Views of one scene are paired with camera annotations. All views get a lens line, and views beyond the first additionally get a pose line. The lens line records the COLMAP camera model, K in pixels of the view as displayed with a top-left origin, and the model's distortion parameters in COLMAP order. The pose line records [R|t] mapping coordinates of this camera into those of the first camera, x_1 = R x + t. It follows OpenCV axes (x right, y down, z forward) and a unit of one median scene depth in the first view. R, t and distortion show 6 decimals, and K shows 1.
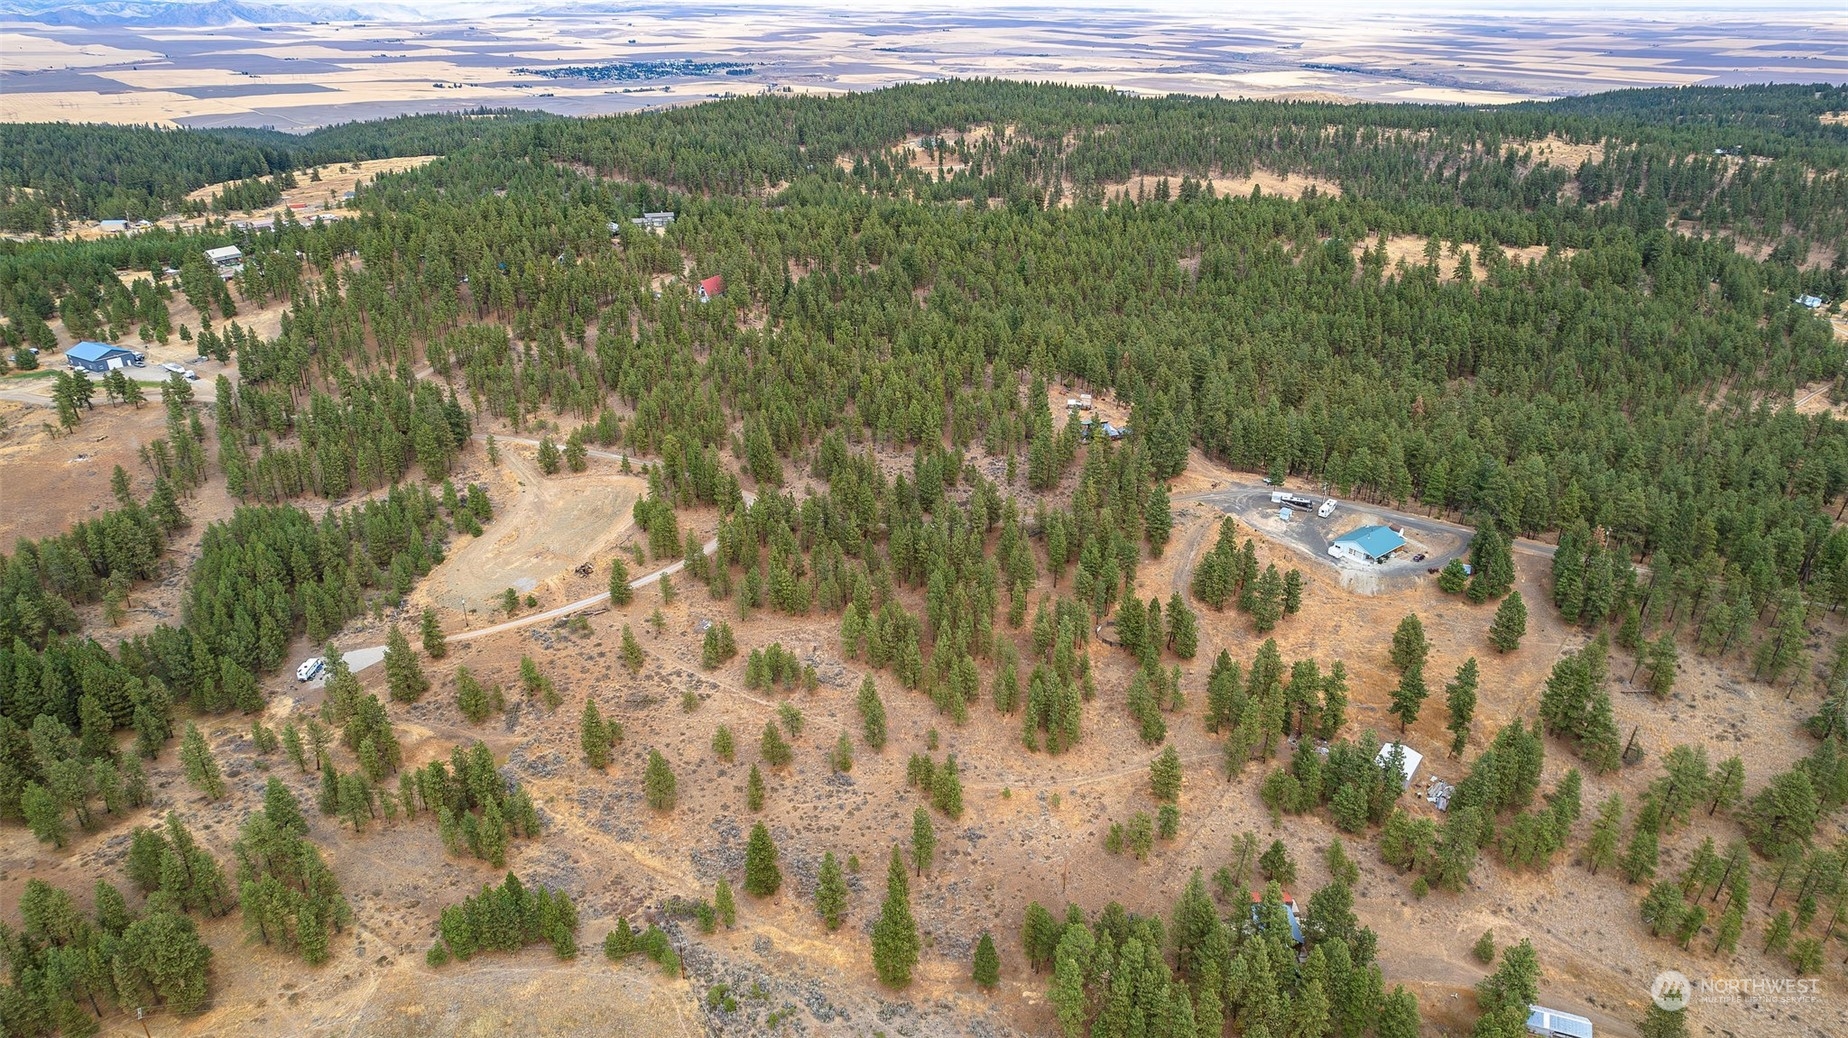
lens RADIAL K [[1223.7, 0, 930.1], [0, 1223.7, 518.7], [0, 0, 1]] dist [-0.069326, 0.067702]
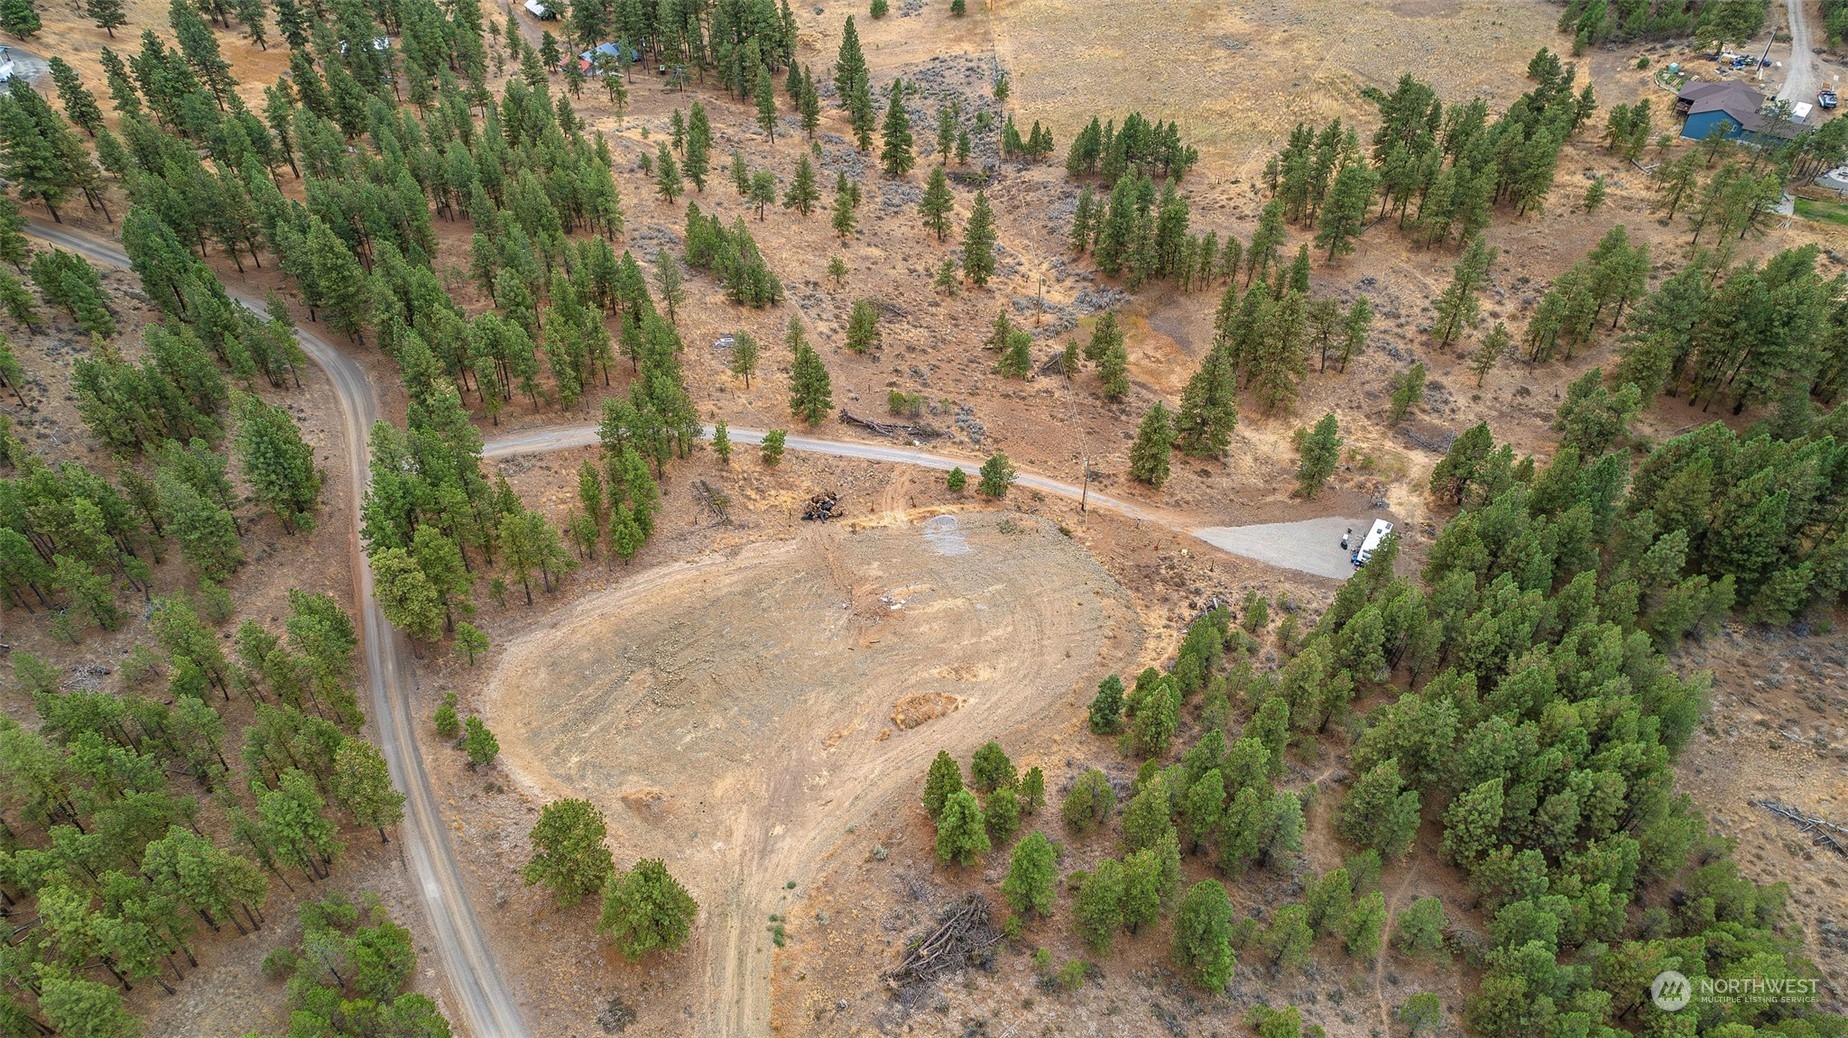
lens RADIAL K [[1223.7, 0, 931.6], [0, 1223.7, 495.8], [0, 0, 1]] dist [-0.069326, 0.067702]
pose [[-0.843956, -0.355314, 0.401859, -0.587328], [0.215541, 0.461392, 0.860616, -0.408238], [-0.491203, 0.812939, -0.312810, 1.310590]]
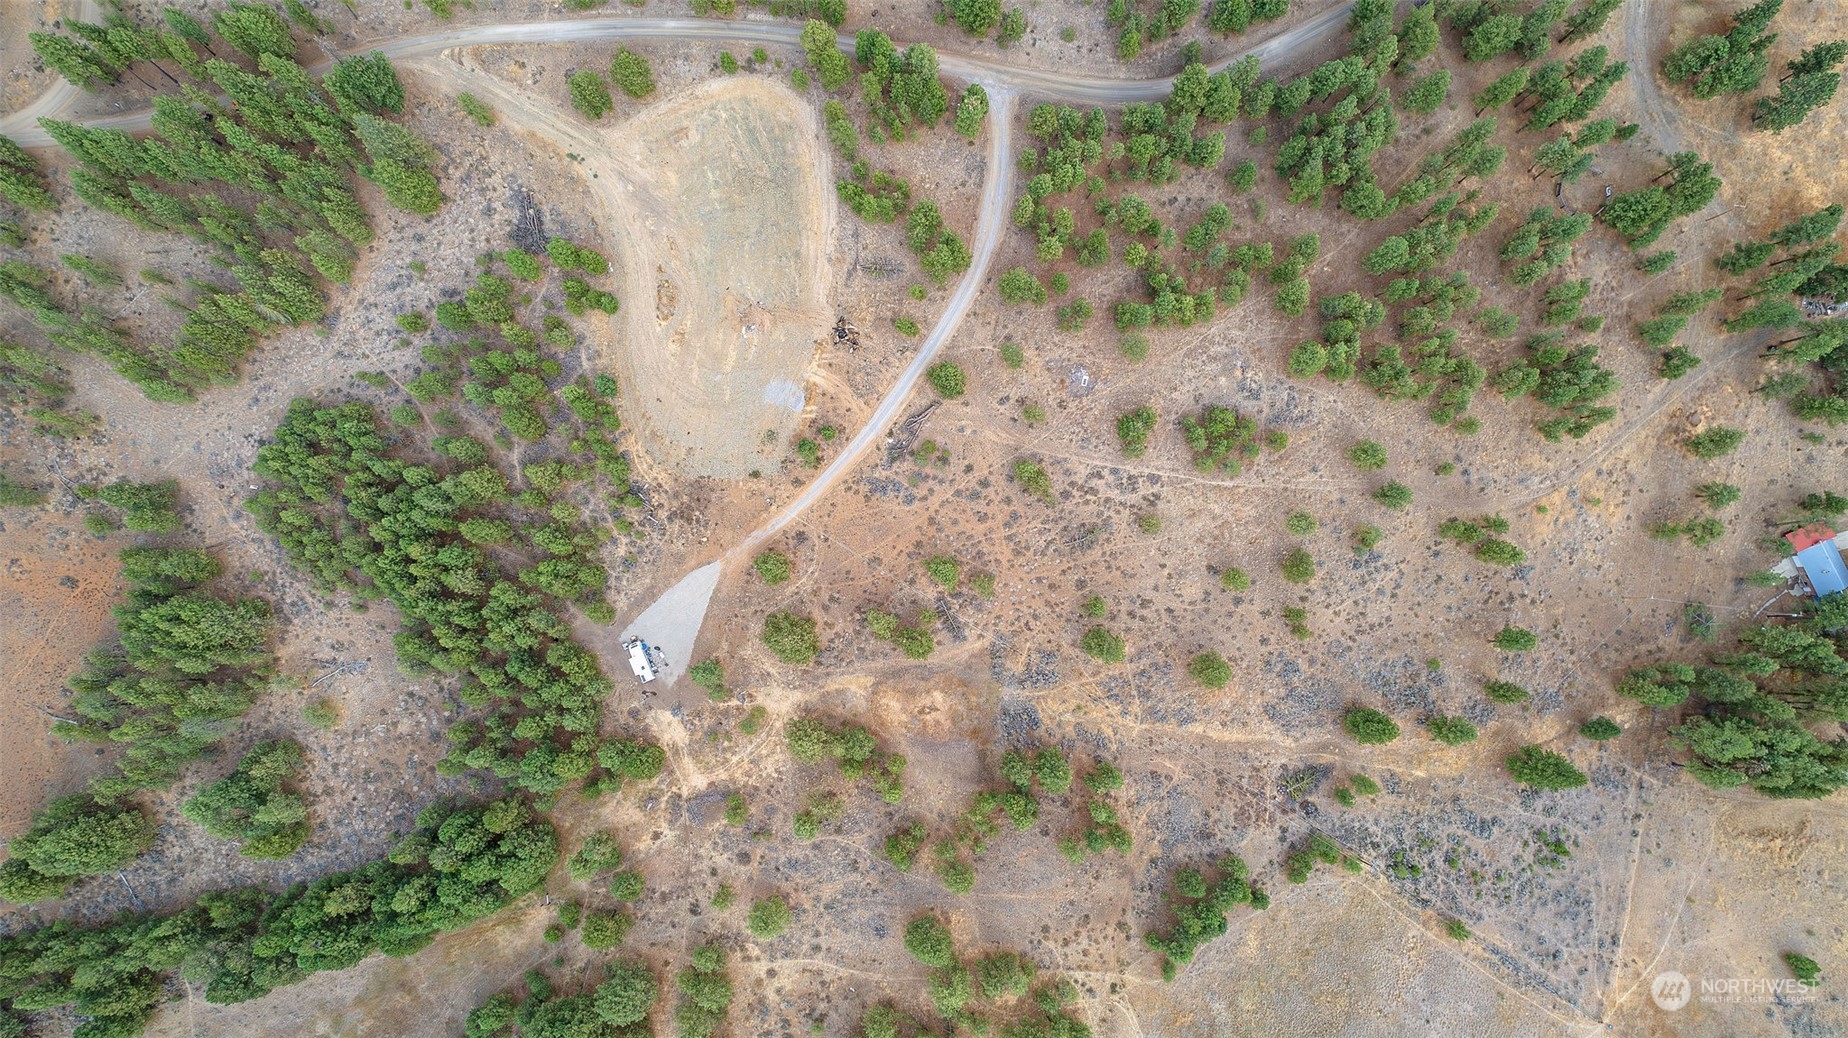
lens RADIAL K [[1223.7, 0, 921.2], [0, 1223.7, 522.2], [0, 0, 1]] dist [-0.069326, 0.067702]
pose [[0.911406, -0.409939, 0.035916, -0.364954], [0.163211, 0.440218, 0.882933, -0.593032], [-0.377759, -0.798848, 0.468124, 0.679053]]
